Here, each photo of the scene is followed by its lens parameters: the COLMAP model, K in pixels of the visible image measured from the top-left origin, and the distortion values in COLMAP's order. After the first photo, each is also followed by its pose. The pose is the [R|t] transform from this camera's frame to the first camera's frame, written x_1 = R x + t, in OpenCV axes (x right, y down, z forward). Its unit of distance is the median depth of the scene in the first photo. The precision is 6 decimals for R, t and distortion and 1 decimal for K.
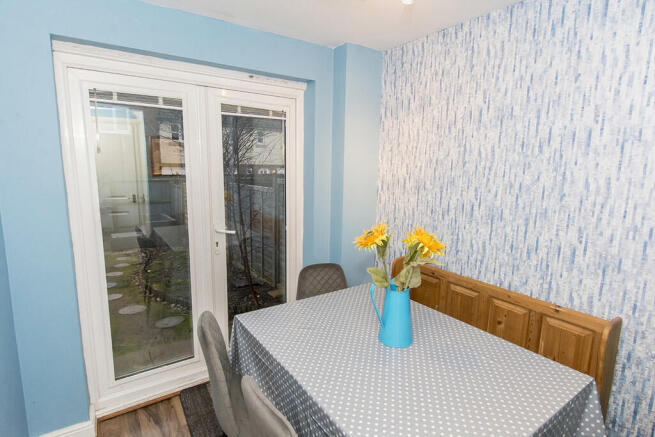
lens RADIAL K [[343.8, 0, 327.2], [0, 343.8, 219.6], [0, 0, 1]] dist [0.010827, -0.006006]
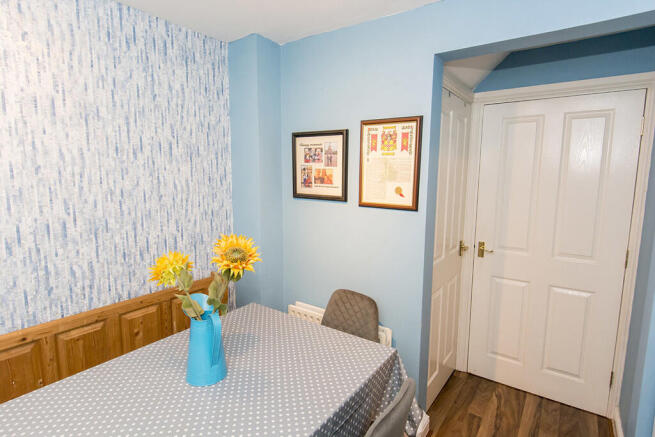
lens RADIAL K [[343.8, 0, 327.0], [0, 343.8, 216.9], [0, 0, 1]] dist [0.010827, -0.006006]
pose [[-0.339349, -0.141653, 0.929934, -0.549609], [0.135328, 0.970961, 0.197286, -0.141600], [-0.930875, 0.192795, -0.310325, 0.768471]]
